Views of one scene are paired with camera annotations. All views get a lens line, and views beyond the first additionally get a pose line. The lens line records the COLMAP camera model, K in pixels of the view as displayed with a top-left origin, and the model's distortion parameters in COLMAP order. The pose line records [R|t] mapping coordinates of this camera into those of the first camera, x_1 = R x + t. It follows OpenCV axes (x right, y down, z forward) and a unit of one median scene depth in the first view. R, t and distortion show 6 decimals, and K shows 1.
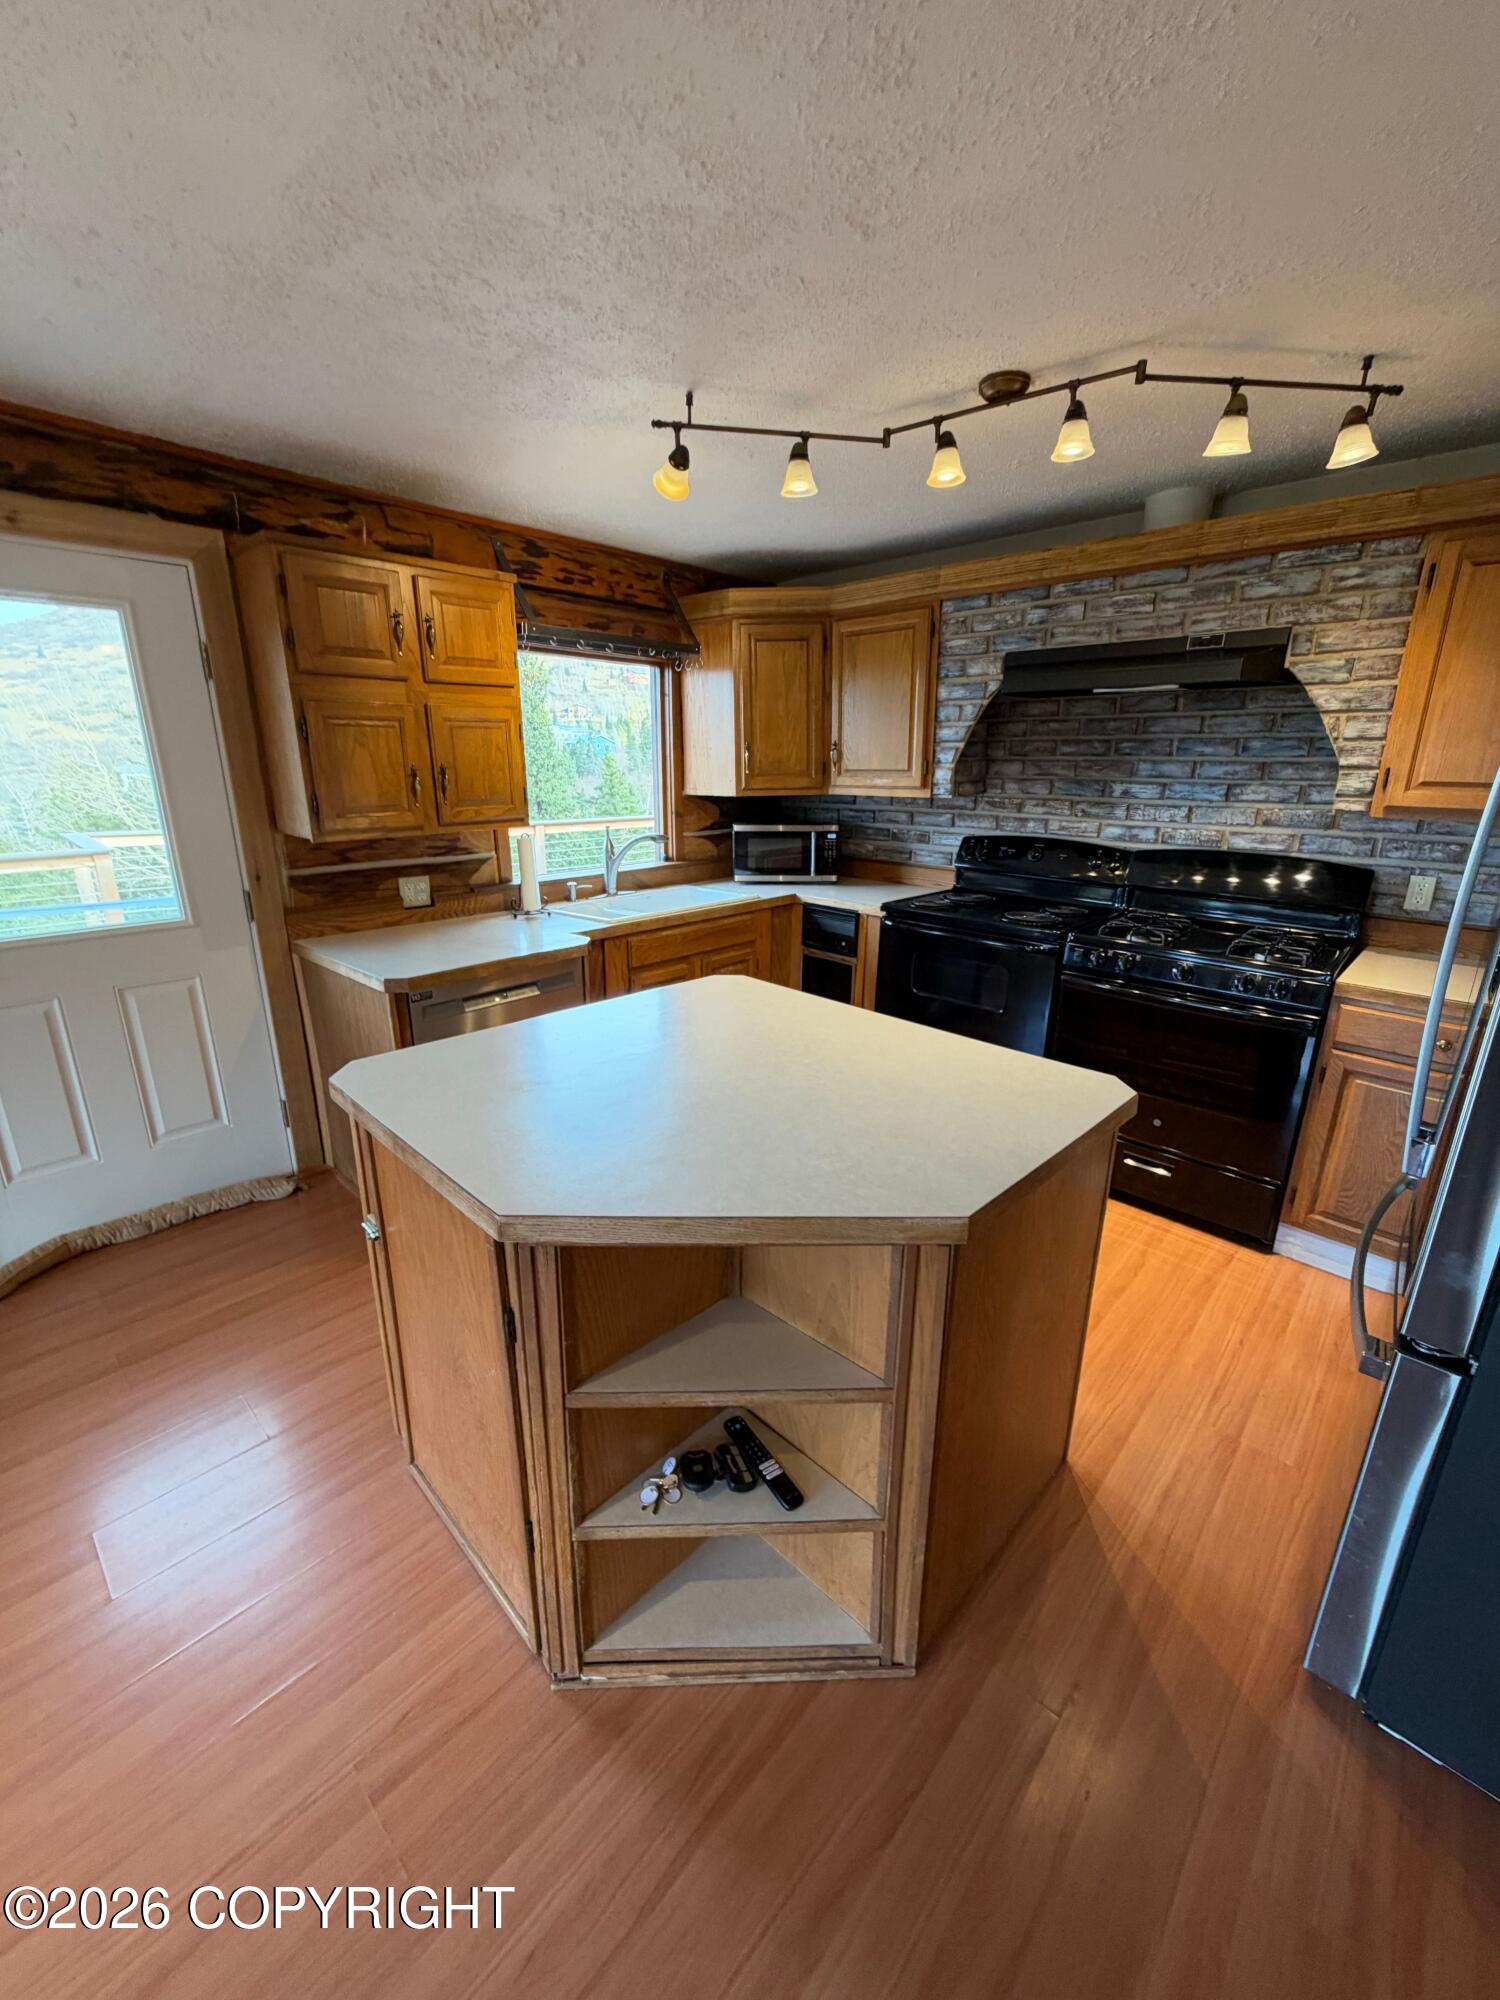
lens RADIAL K [[793.2, 0, 751.0], [0, 793.2, 999.0], [0, 0, 1]] dist [-0.001773, 0.000505]
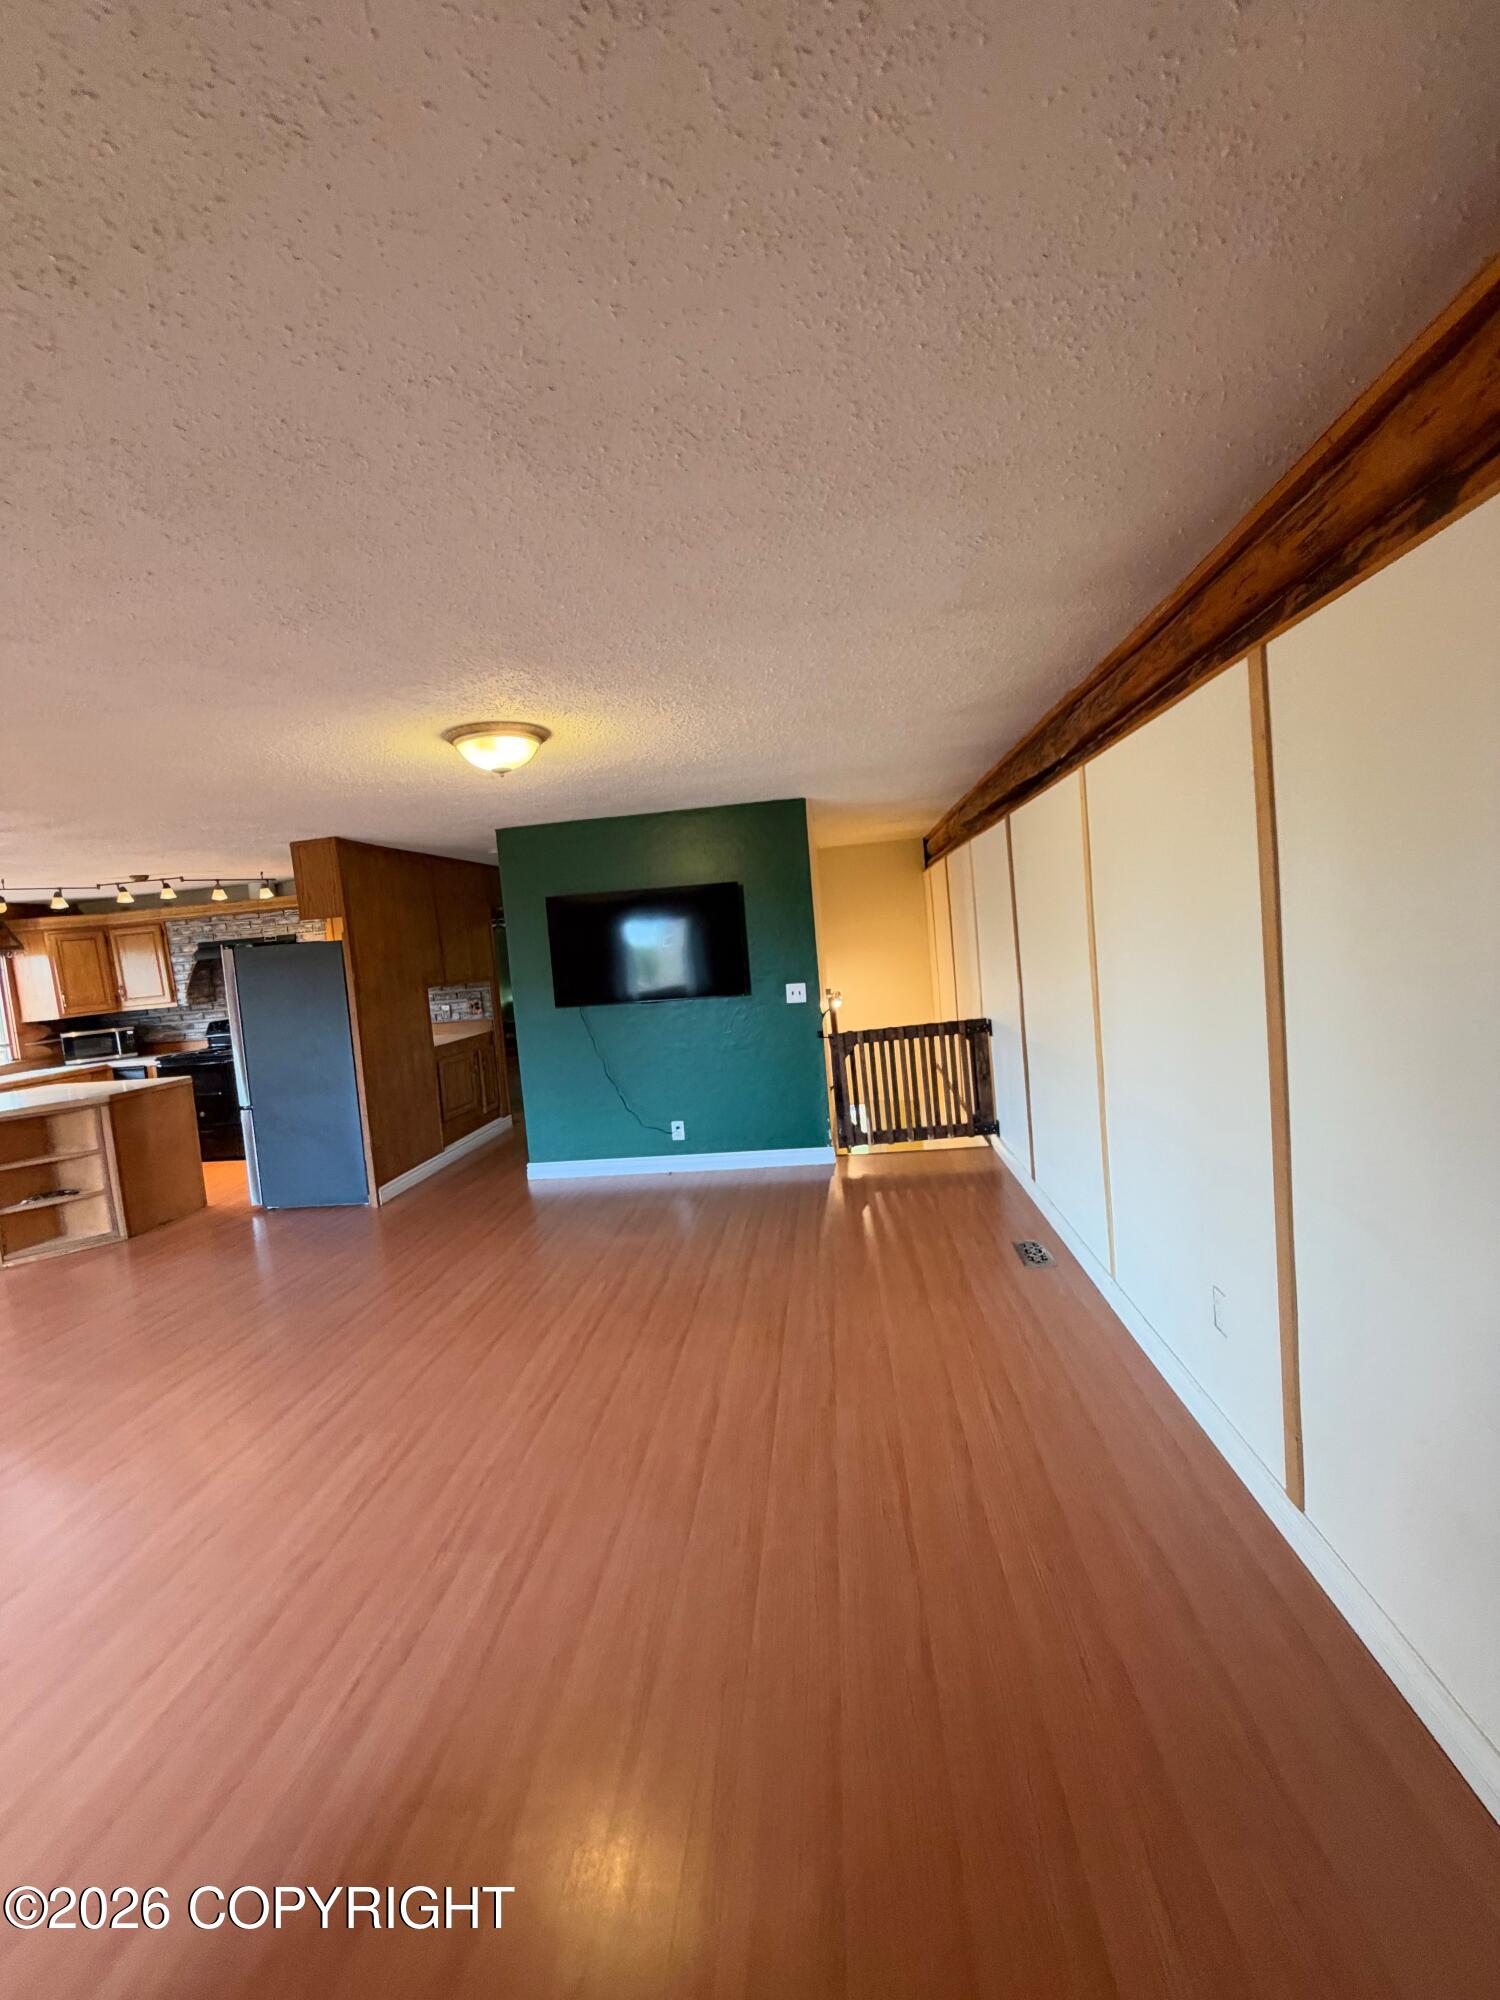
lens RADIAL K [[793.2, 0, 751.5], [0, 793.2, 994.8], [0, 0, 1]] dist [-0.001773, 0.000505]
pose [[0.789242, -0.115139, 0.603192, 0.181782], [0.261788, 0.951621, -0.160886, 0.509828], [-0.555486, 0.284886, 0.781201, -1.682262]]
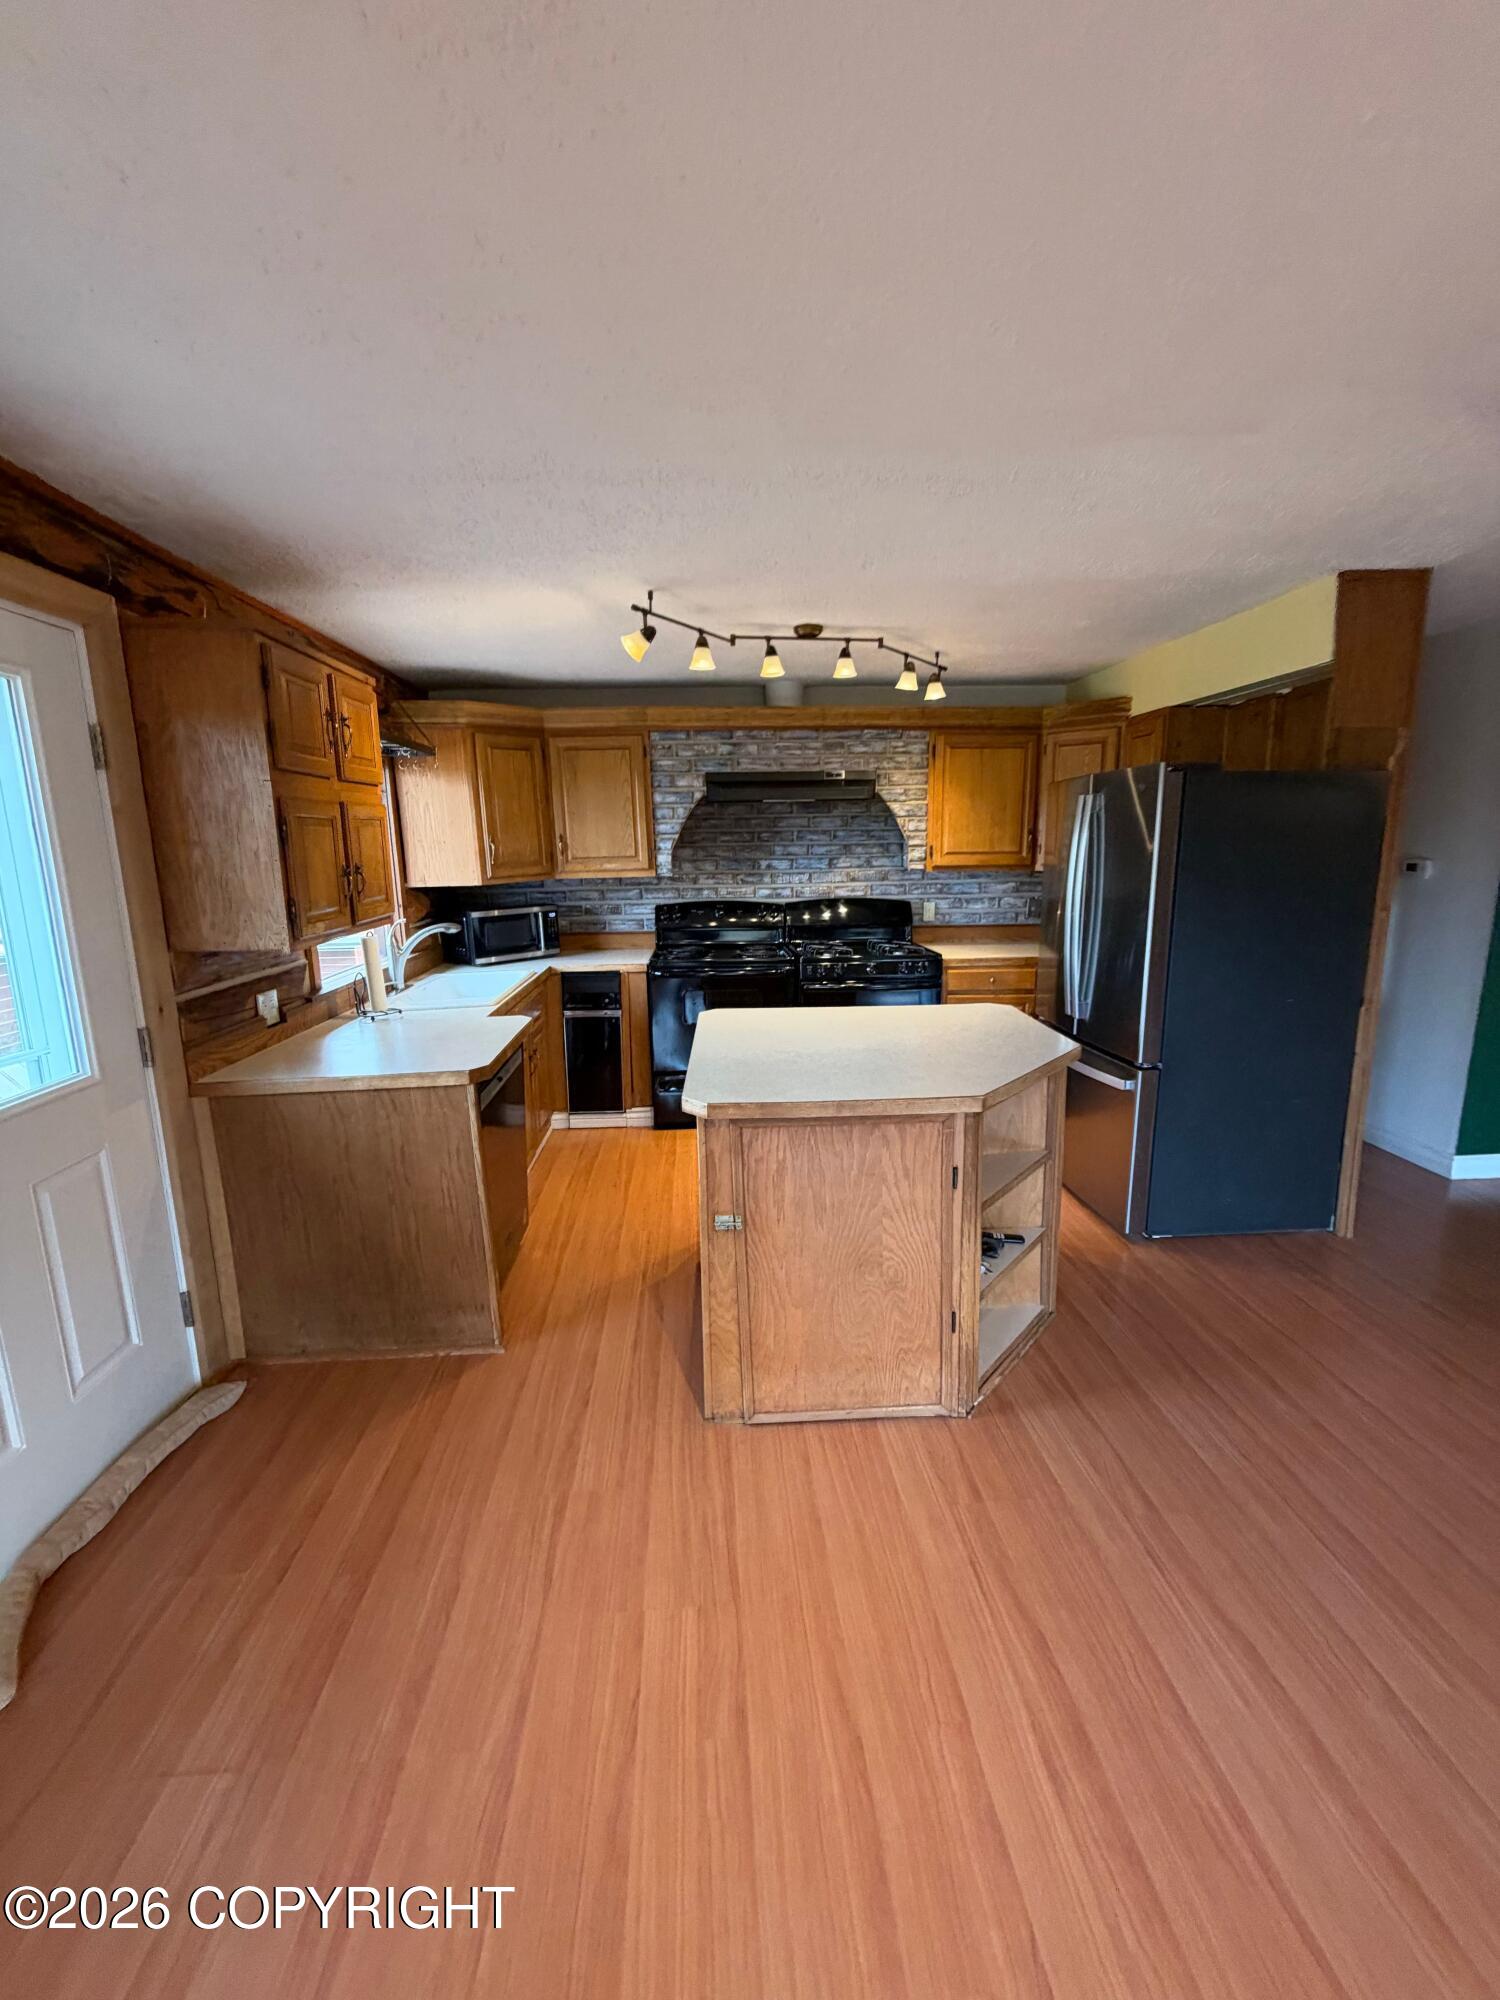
lens RADIAL K [[793.2, 0, 753.7], [0, 793.2, 999.3], [0, 0, 1]] dist [-0.001773, 0.000505]
pose [[0.681870, -0.159019, 0.713979, -0.691301], [0.231165, 0.972906, -0.004081, -0.018521], [-0.693986, 0.167830, 0.700155, 0.020483]]
